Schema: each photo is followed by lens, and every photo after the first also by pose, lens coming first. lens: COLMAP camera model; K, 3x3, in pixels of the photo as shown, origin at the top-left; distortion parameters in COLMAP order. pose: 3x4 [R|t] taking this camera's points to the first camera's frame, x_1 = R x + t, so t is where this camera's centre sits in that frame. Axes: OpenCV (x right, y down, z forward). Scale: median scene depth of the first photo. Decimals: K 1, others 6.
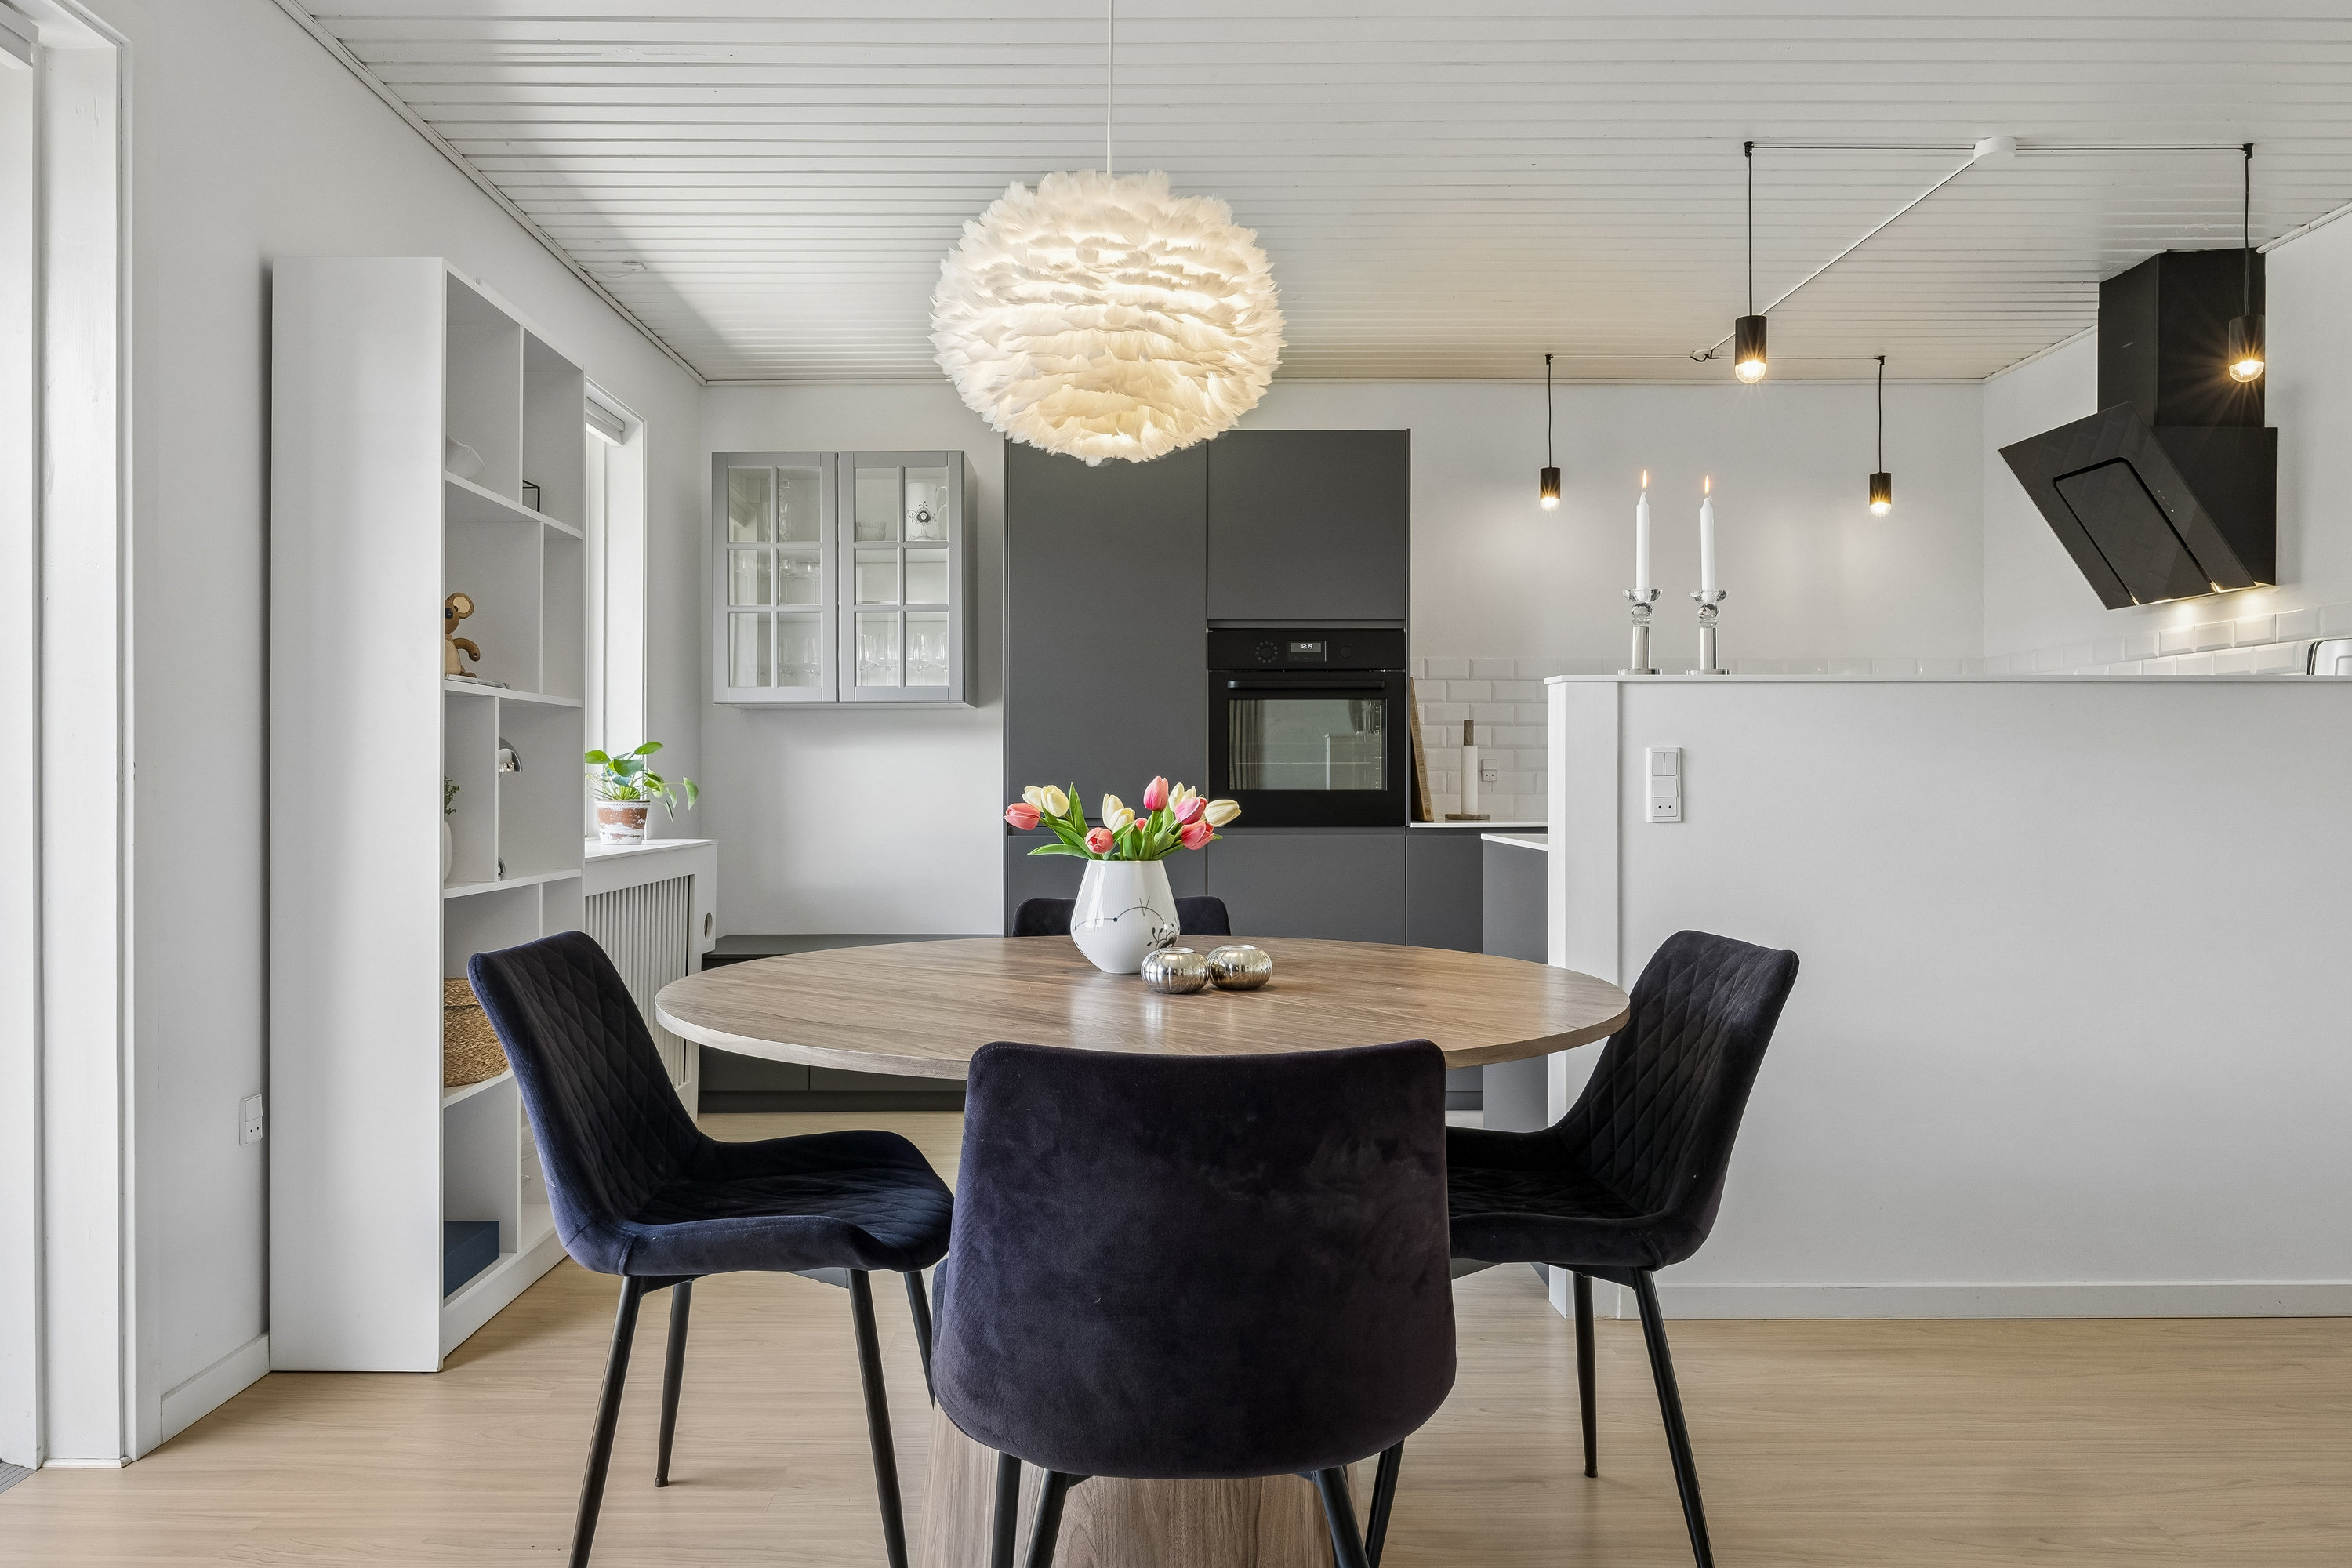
lens RADIAL K [[1571.9, 0, 1129.9], [0, 1571.9, 782.7], [0, 0, 1]] dist [0.000419, -0.003253]
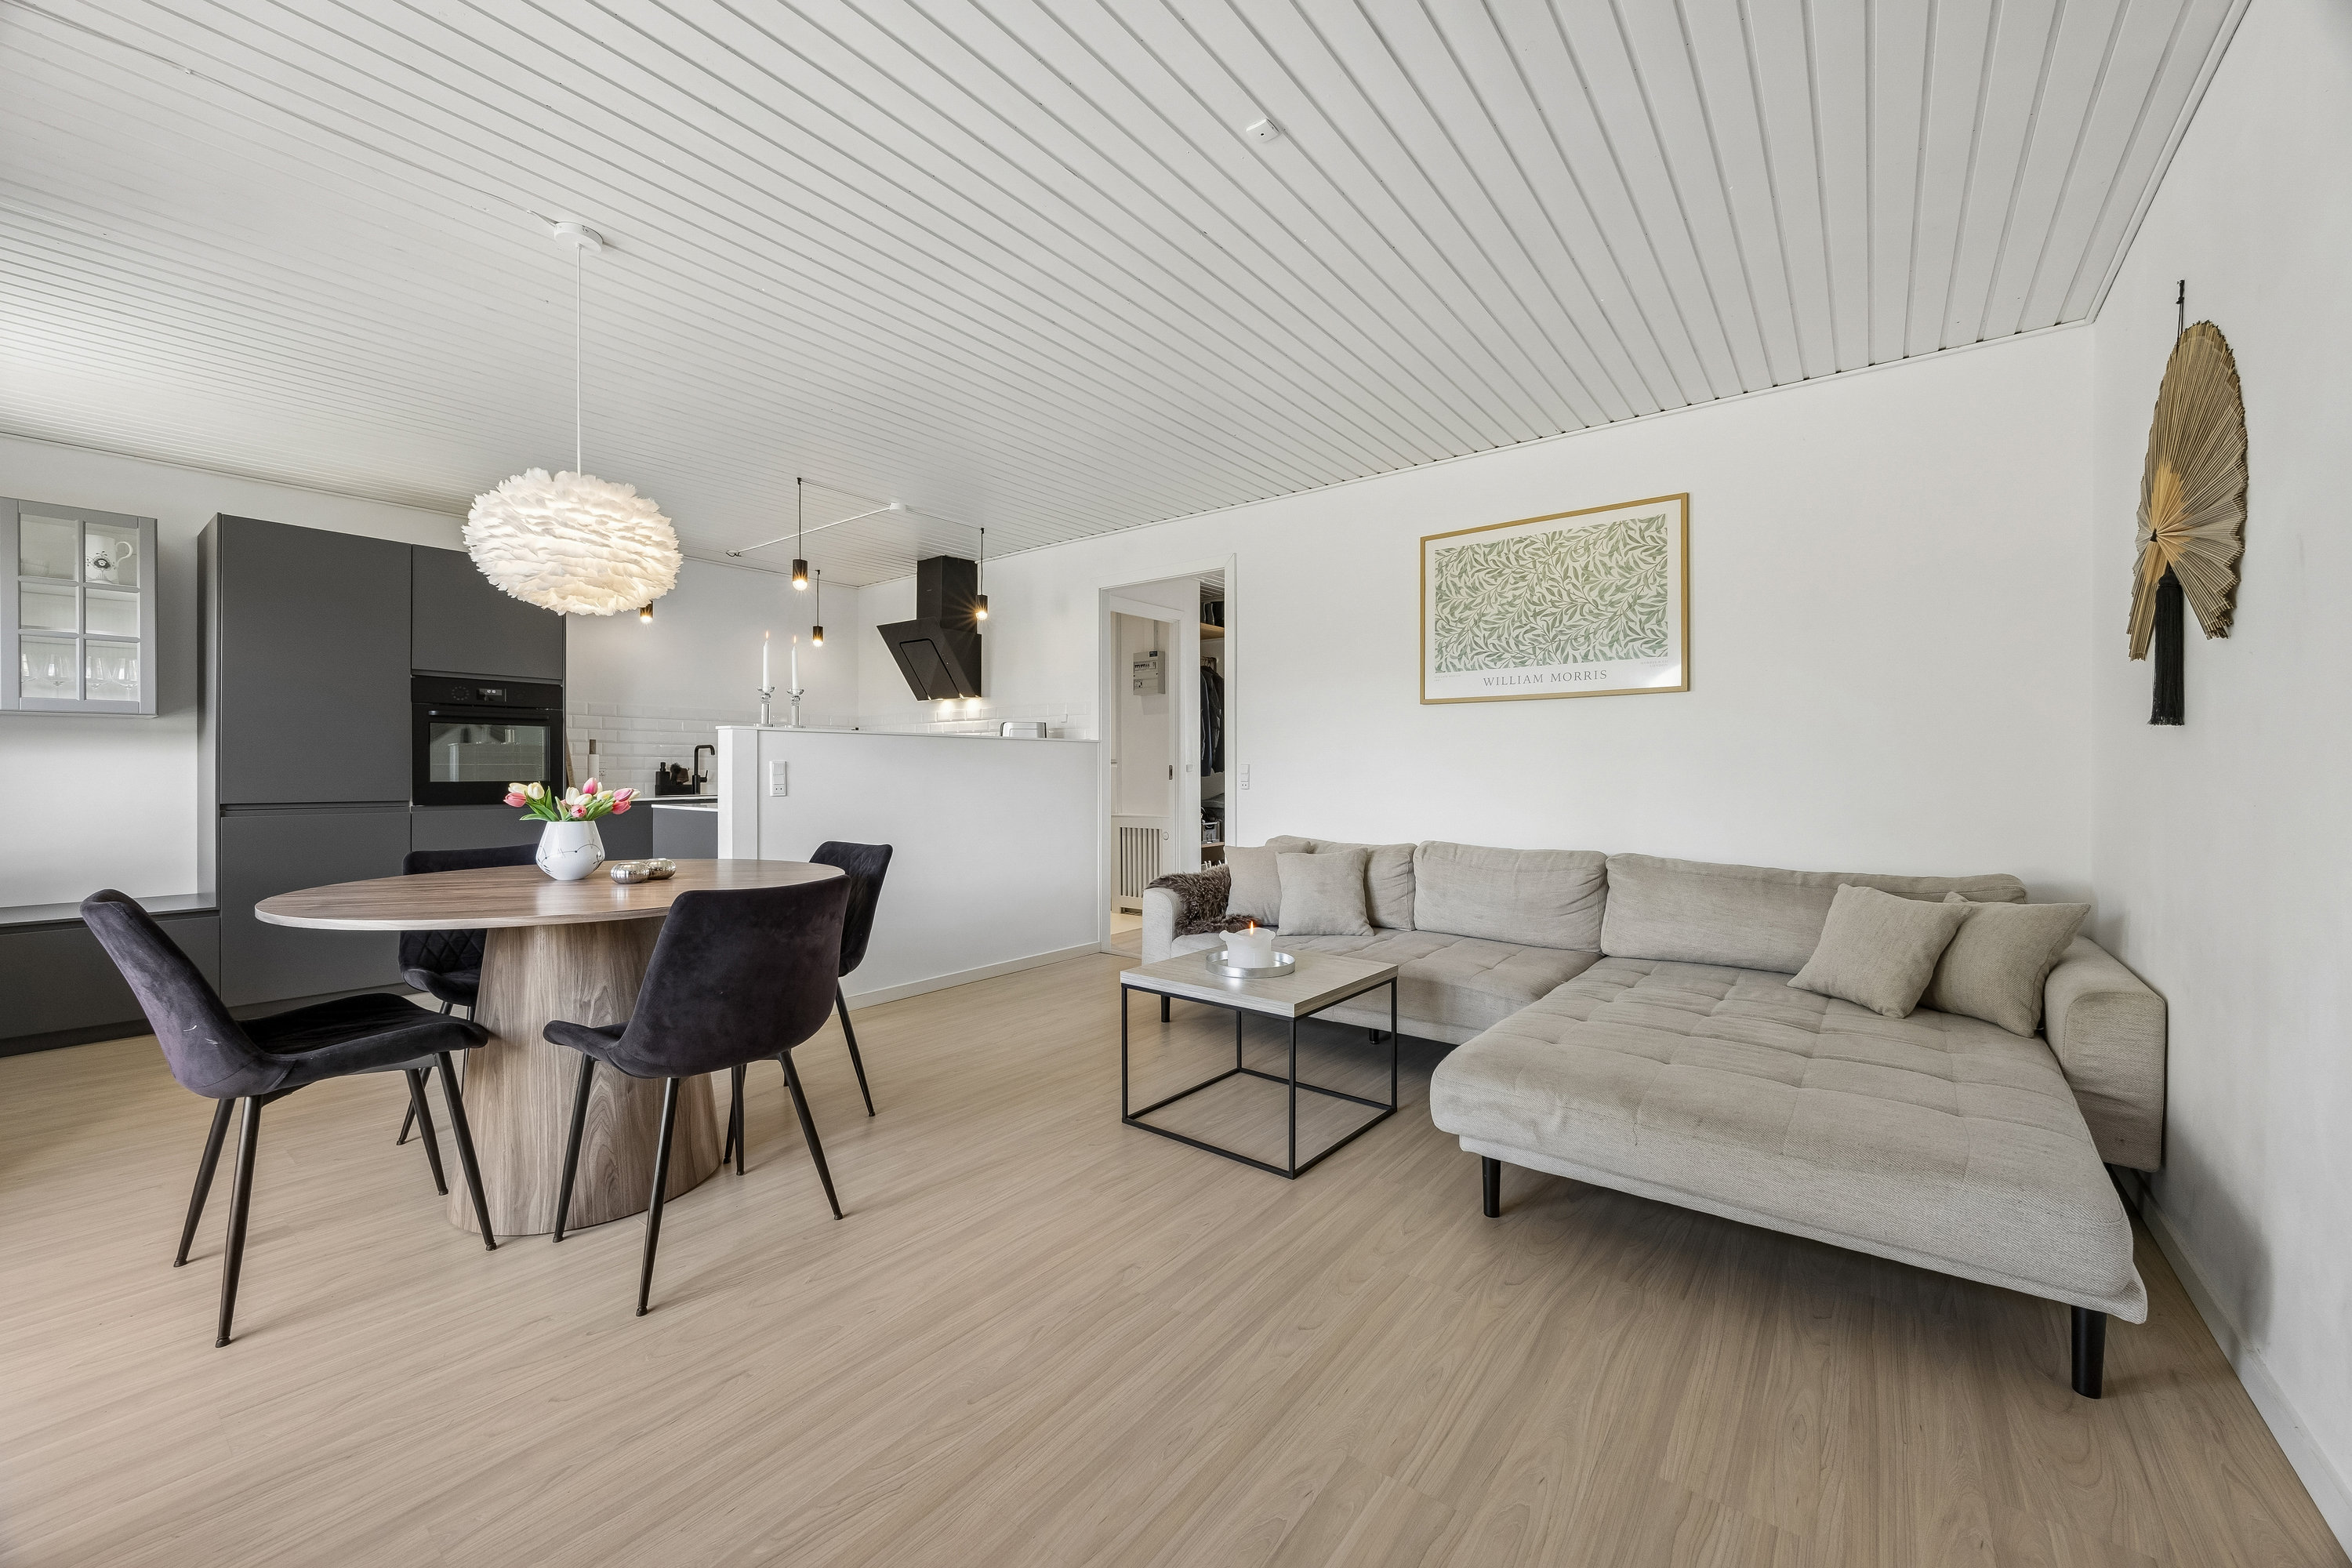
lens RADIAL K [[905.9, 0, 1181.3], [0, 905.9, 770.0], [0, 0, 1]] dist [-0.000059, 0.000034]
pose [[0.610797, 0.001395, 0.791786, -0.299905], [0.000439, 0.999998, -0.002100, -0.007405], [-0.791787, 0.001631, 0.610795, -0.187223]]
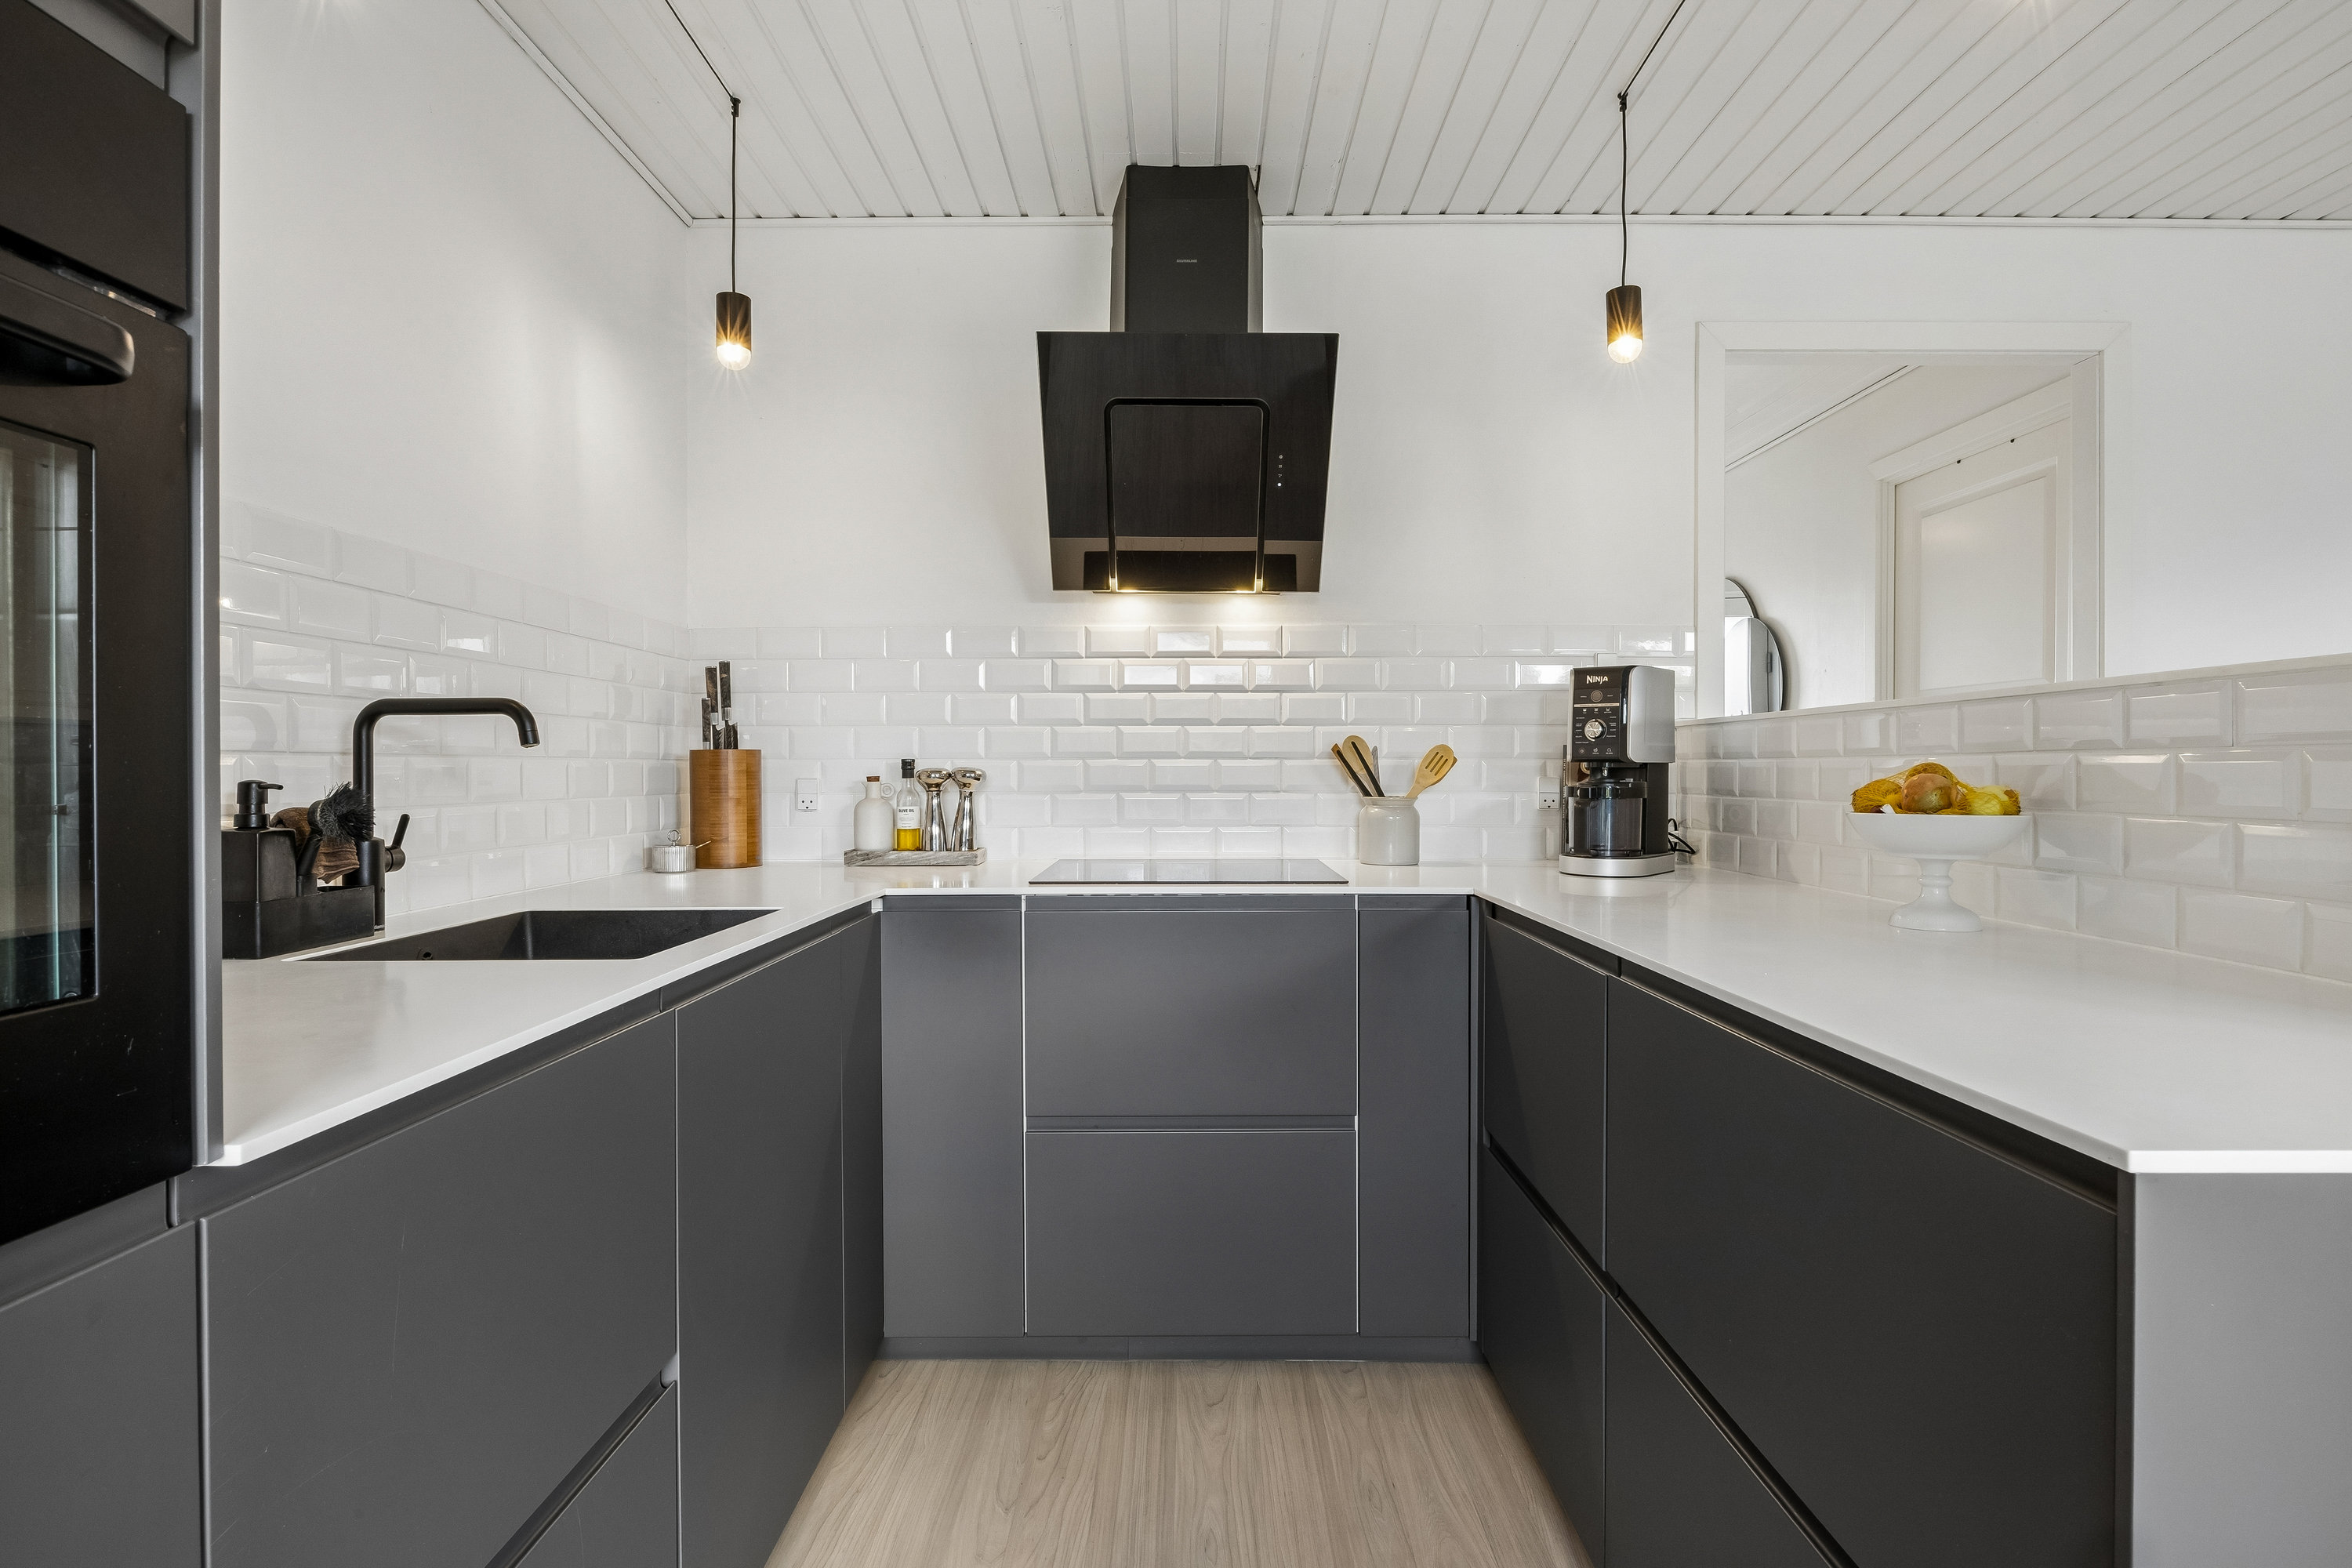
lens RADIAL K [[1177.4, 0, 1176.0], [0, 1177.4, 784.0], [0, 0, 1]] dist [-0.010542, -0.000289]
pose [[0.007291, -0.010716, 0.999916, 0.062367], [-0.000752, 0.999942, 0.010722, -0.030921], [-0.999973, -0.000831, 0.007282, 1.415842]]
